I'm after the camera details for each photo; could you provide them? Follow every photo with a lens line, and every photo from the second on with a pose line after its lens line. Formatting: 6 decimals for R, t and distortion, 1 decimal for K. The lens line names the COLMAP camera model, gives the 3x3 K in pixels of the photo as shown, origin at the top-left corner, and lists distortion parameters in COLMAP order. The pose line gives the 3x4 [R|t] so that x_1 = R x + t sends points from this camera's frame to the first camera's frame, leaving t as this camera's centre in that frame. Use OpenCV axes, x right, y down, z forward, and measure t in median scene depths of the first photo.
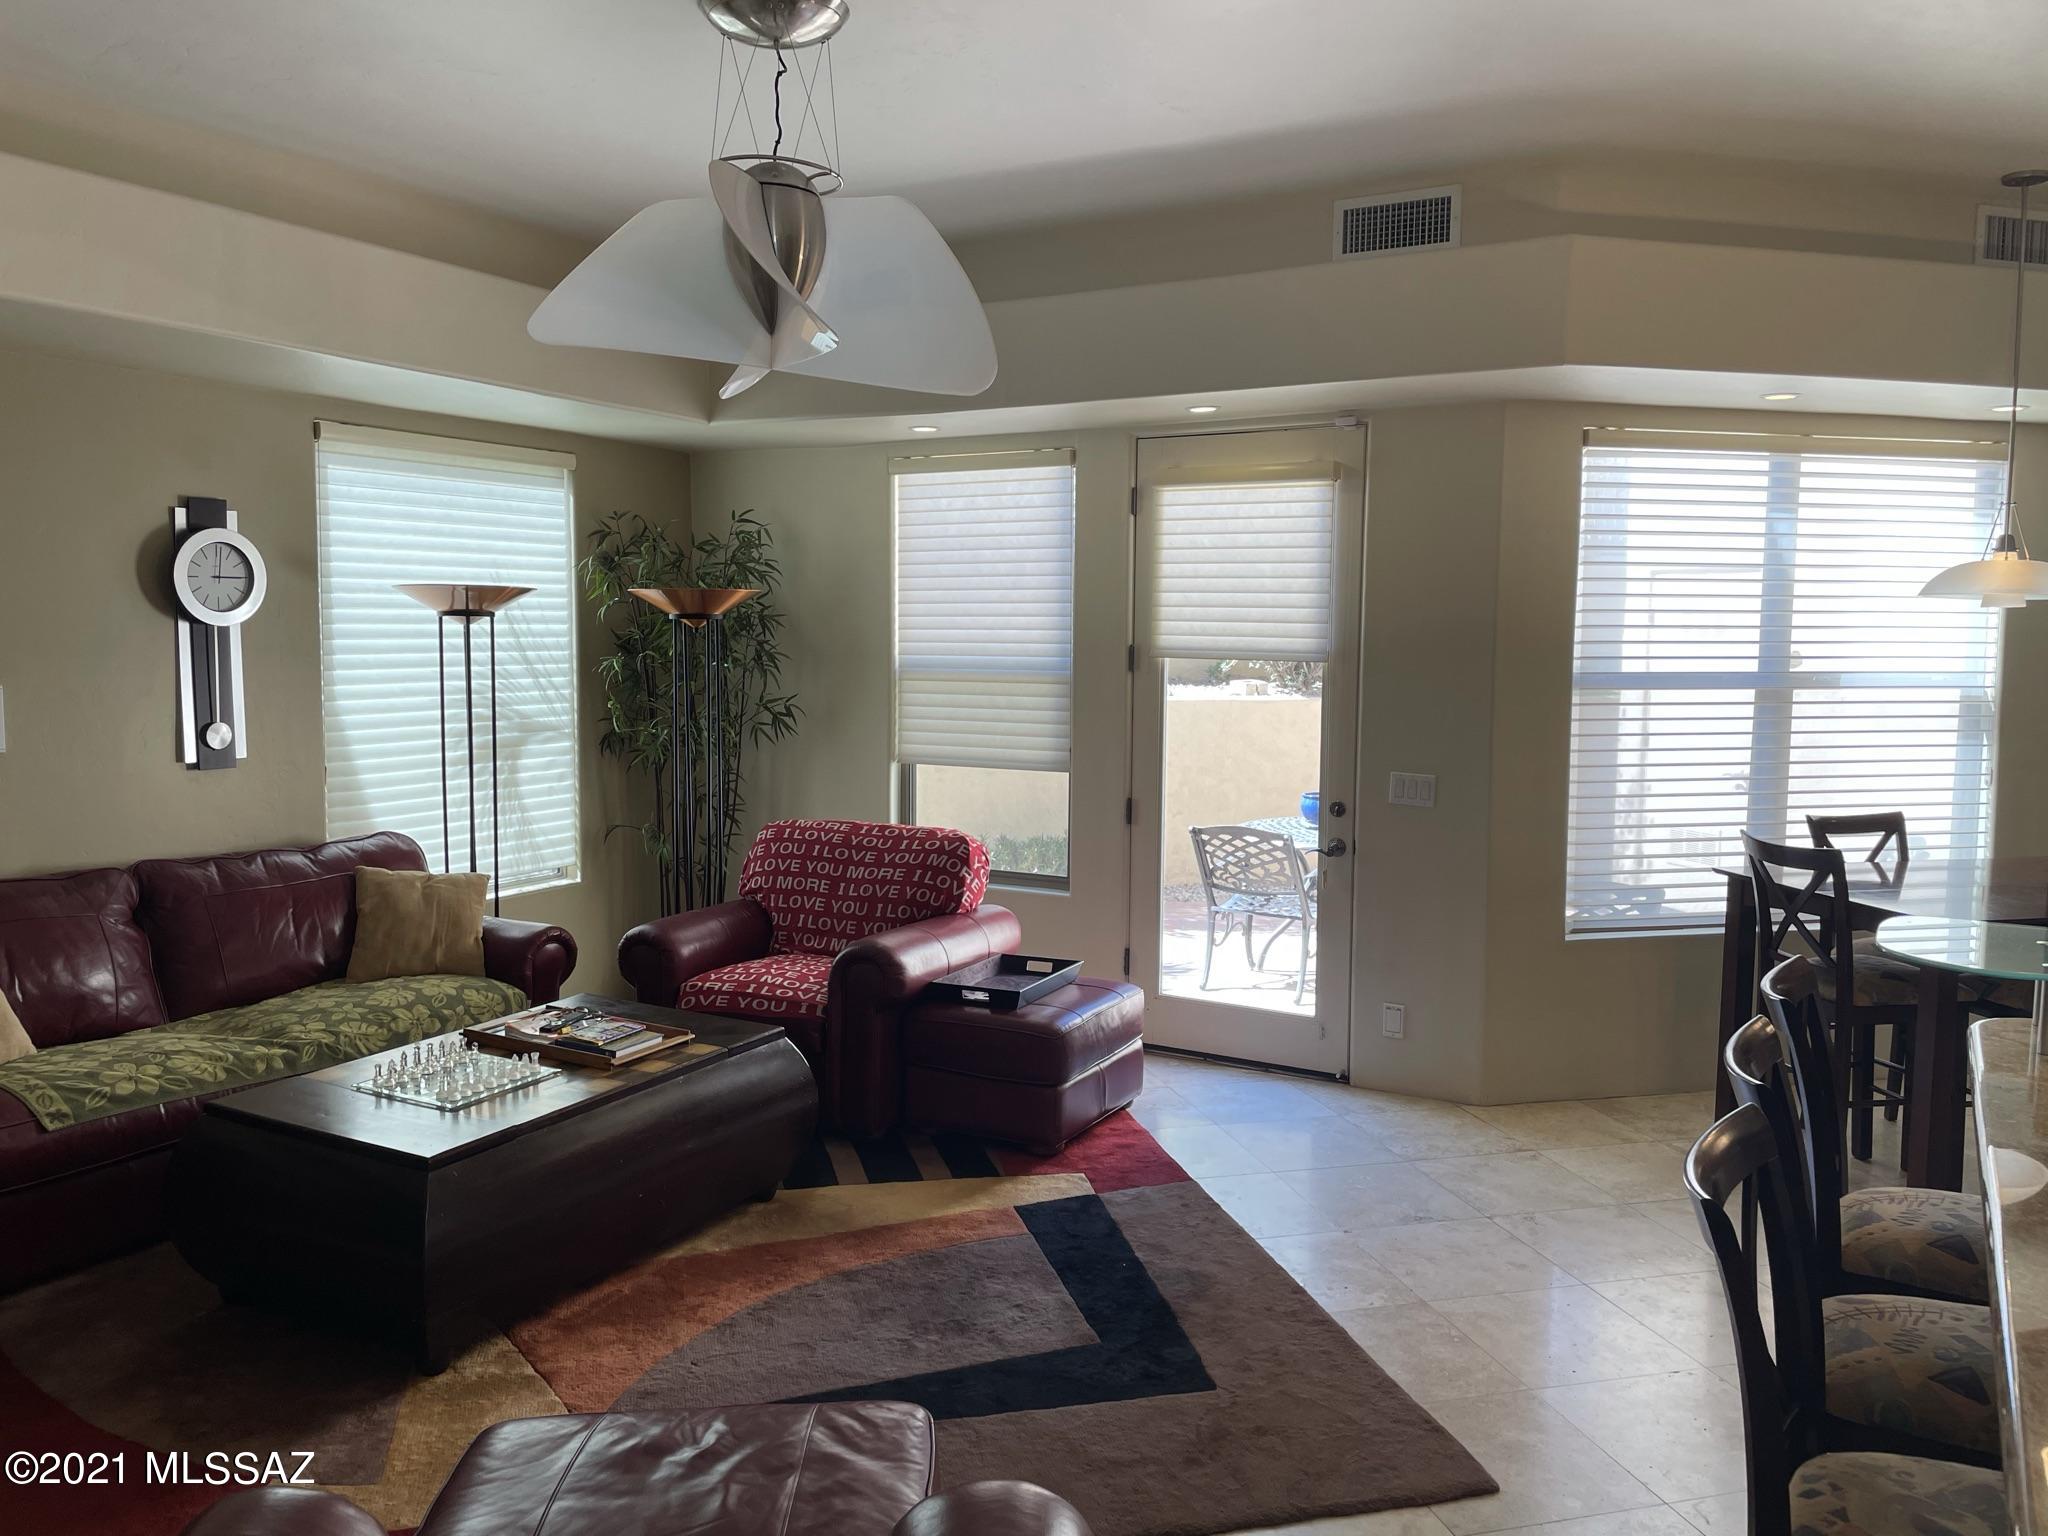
lens RADIAL K [[1538.8, 0, 1022.6], [0, 1538.8, 736.1], [0, 0, 1]] dist [0.054932, -0.003694]
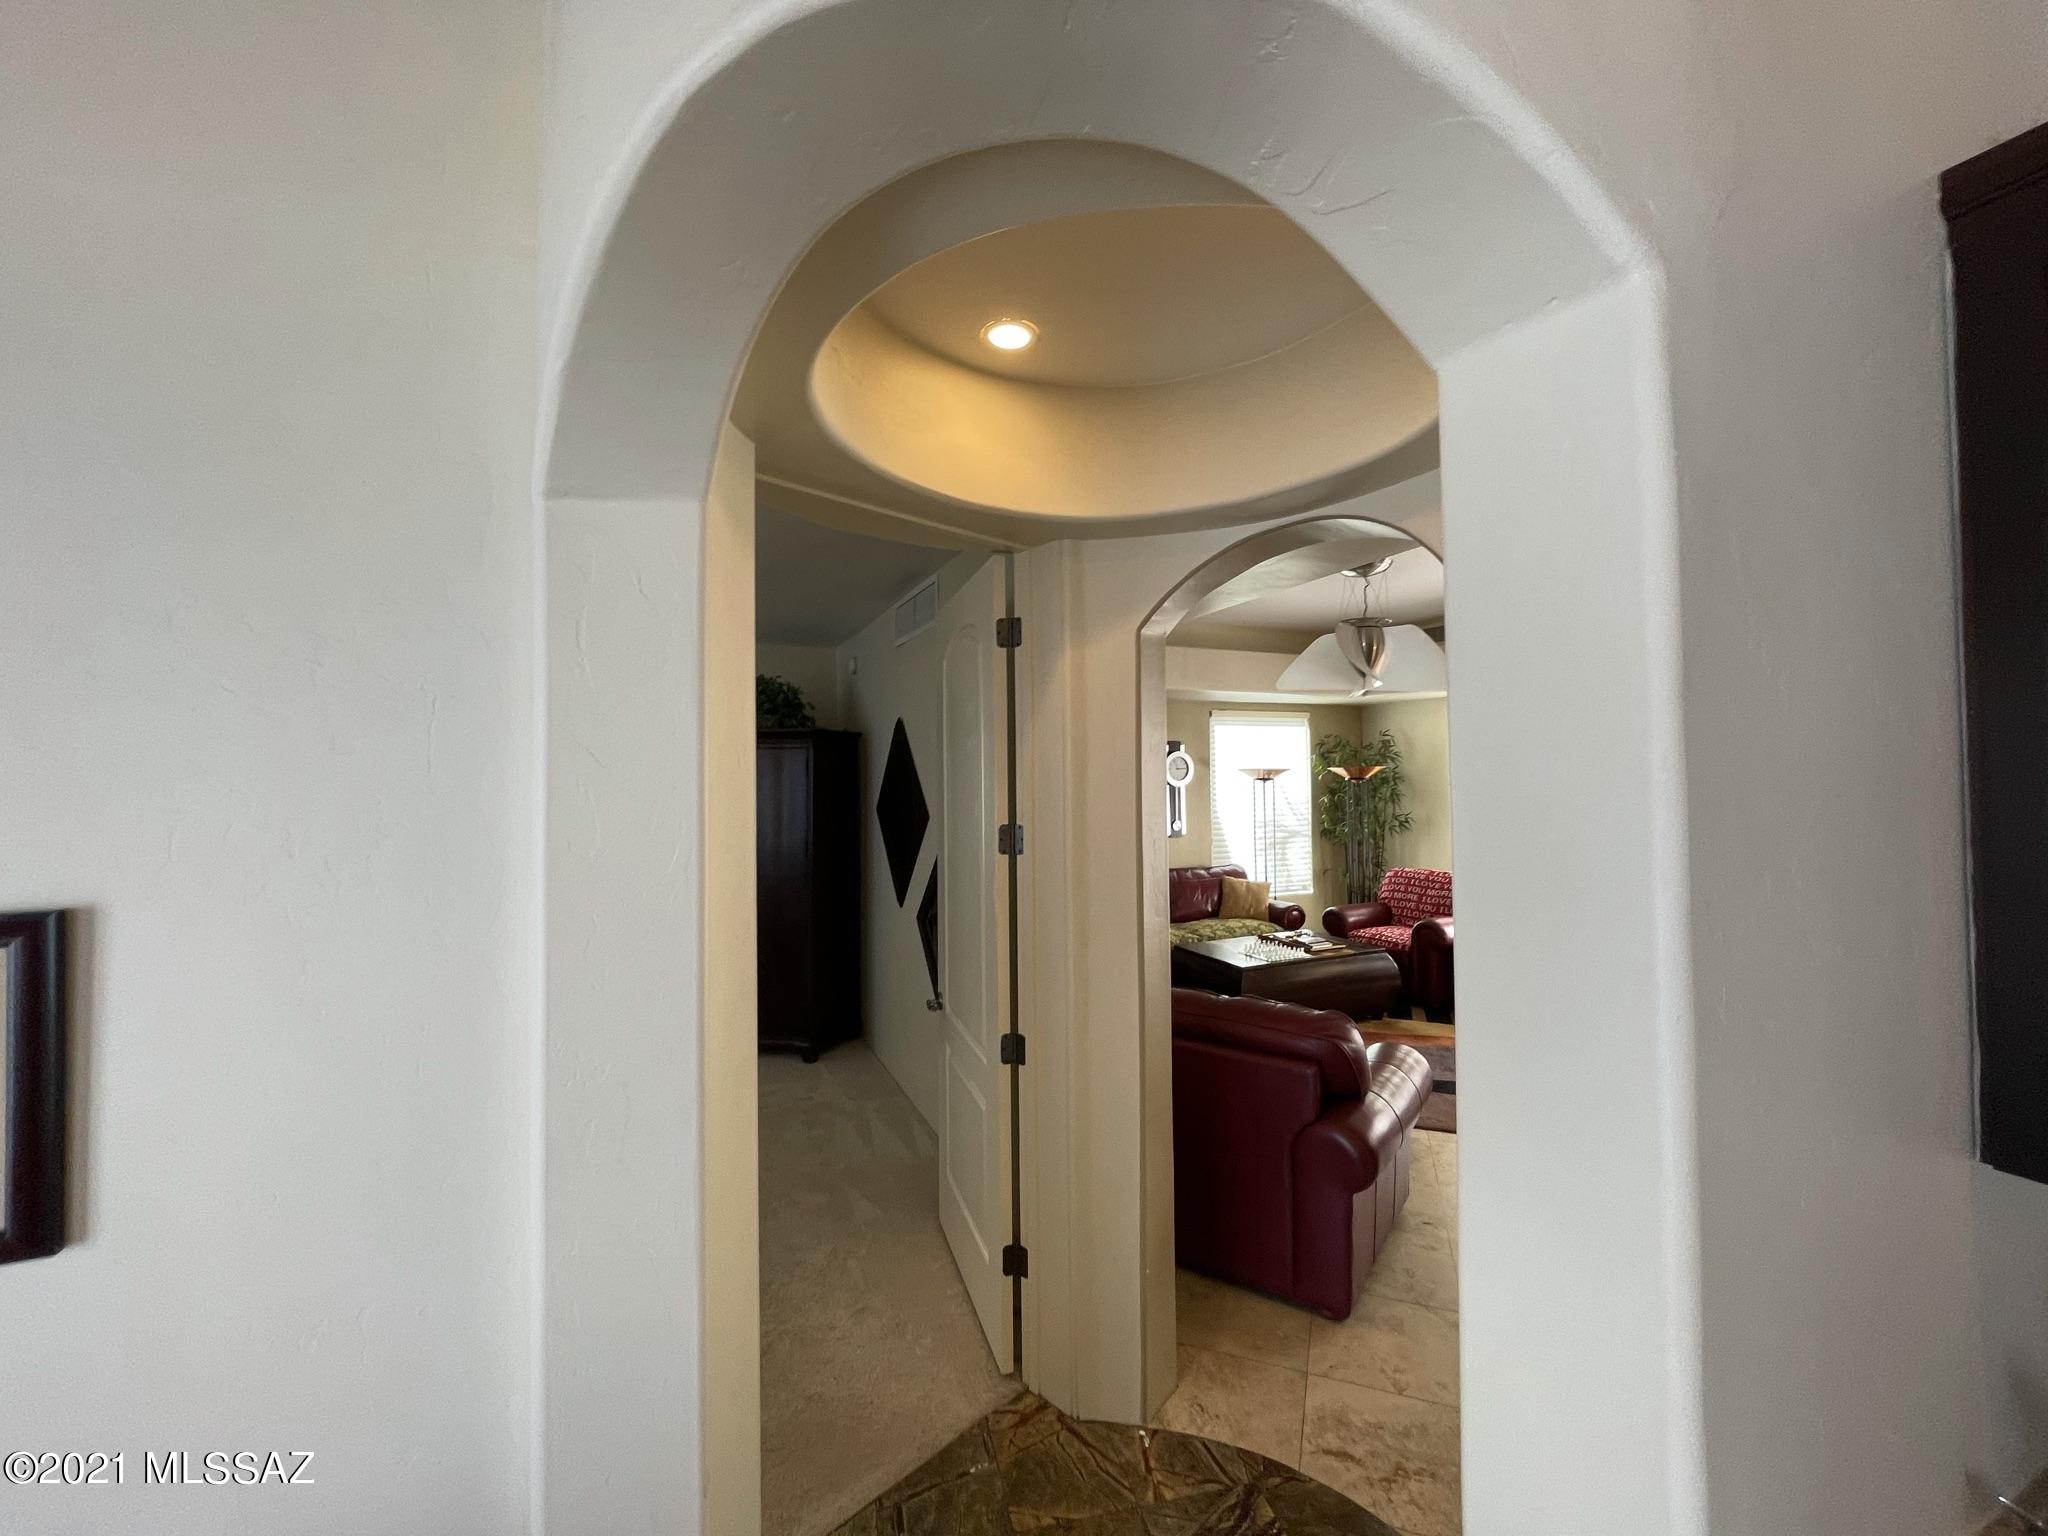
lens RADIAL K [[823.7, 0, 1022.0], [0, 823.7, 759.6], [0, 0, 1]] dist [0.000512, 0.000319]
pose [[0.795646, -0.030343, -0.605001, 0.150495], [-0.026321, 0.996070, -0.084571, 0.013563], [0.605190, 0.083213, 0.791720, -0.325959]]
